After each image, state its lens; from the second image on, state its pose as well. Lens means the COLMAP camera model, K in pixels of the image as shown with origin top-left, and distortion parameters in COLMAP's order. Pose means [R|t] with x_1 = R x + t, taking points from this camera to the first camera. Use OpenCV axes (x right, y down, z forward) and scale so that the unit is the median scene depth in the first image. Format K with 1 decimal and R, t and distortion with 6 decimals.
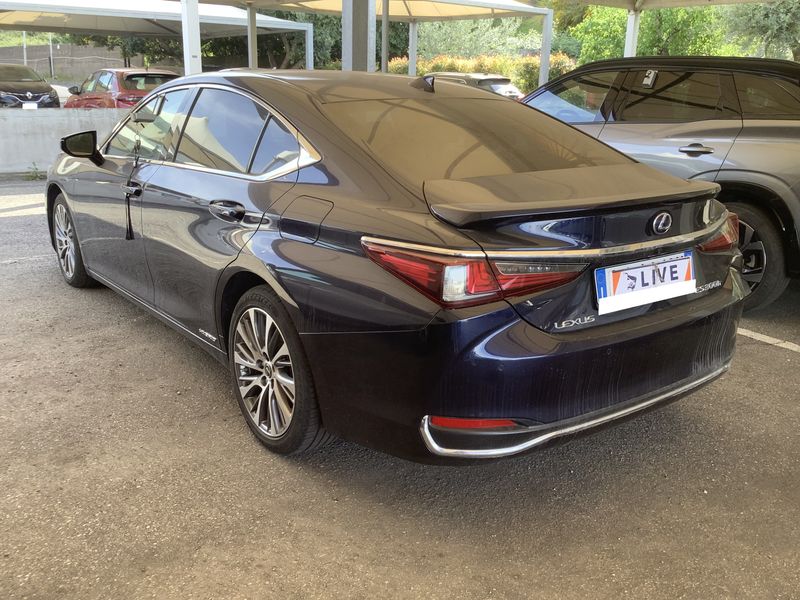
lens RADIAL K [[714.3, 0, 400.0], [0, 714.3, 300.0], [0, 0, 1]] dist [0.106566, -0.218005]
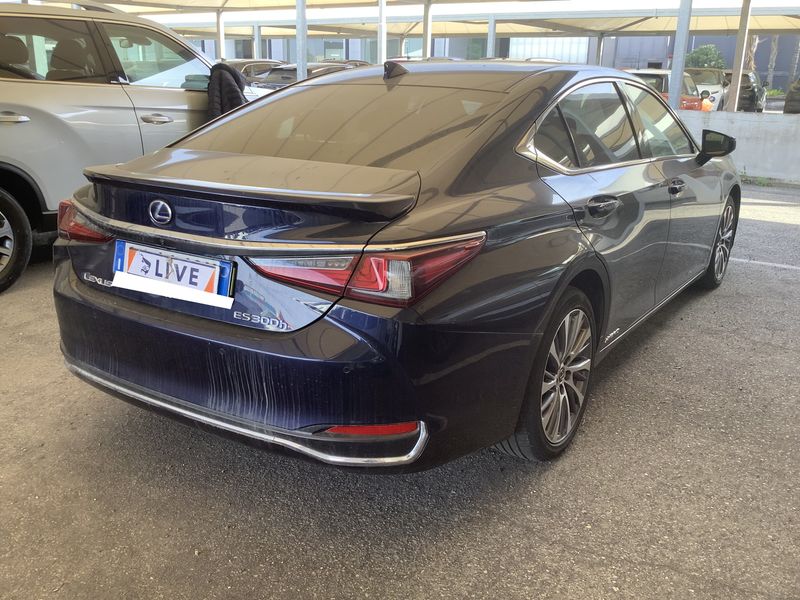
lens RADIAL K [[714.3, 0, 400.0], [0, 714.3, 300.0], [0, 0, 1]] dist [0.106566, -0.218005]
pose [[0.335217, 0.257430, -0.906289, 1.284336], [-0.272228, 0.947380, 0.168410, -0.230001], [0.901954, 0.190264, 0.387657, 0.913233]]
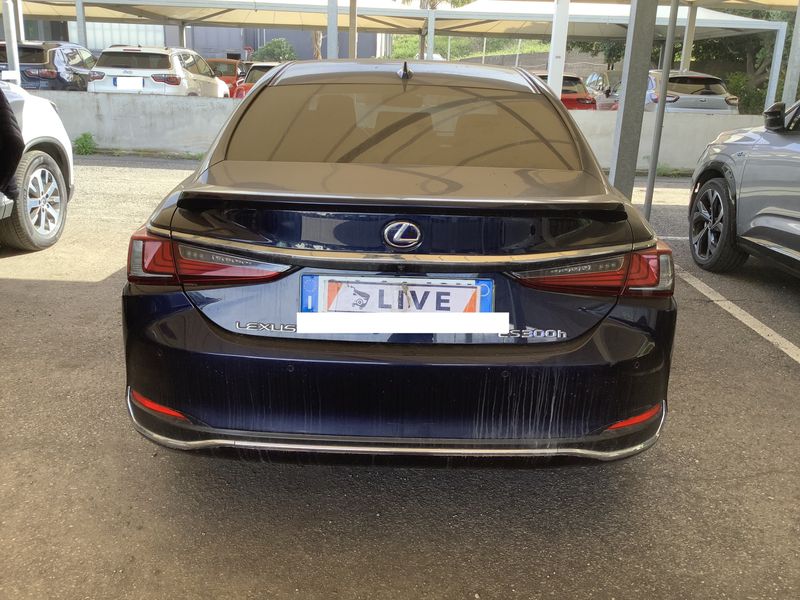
lens RADIAL K [[714.3, 0, 400.0], [0, 714.3, 300.0], [0, 0, 1]] dist [0.106566, -0.218005]
pose [[0.794632, 0.178715, -0.580191, 0.815190], [-0.183129, 0.981734, 0.051587, -0.072636], [0.578813, 0.065257, 0.812845, 0.341192]]
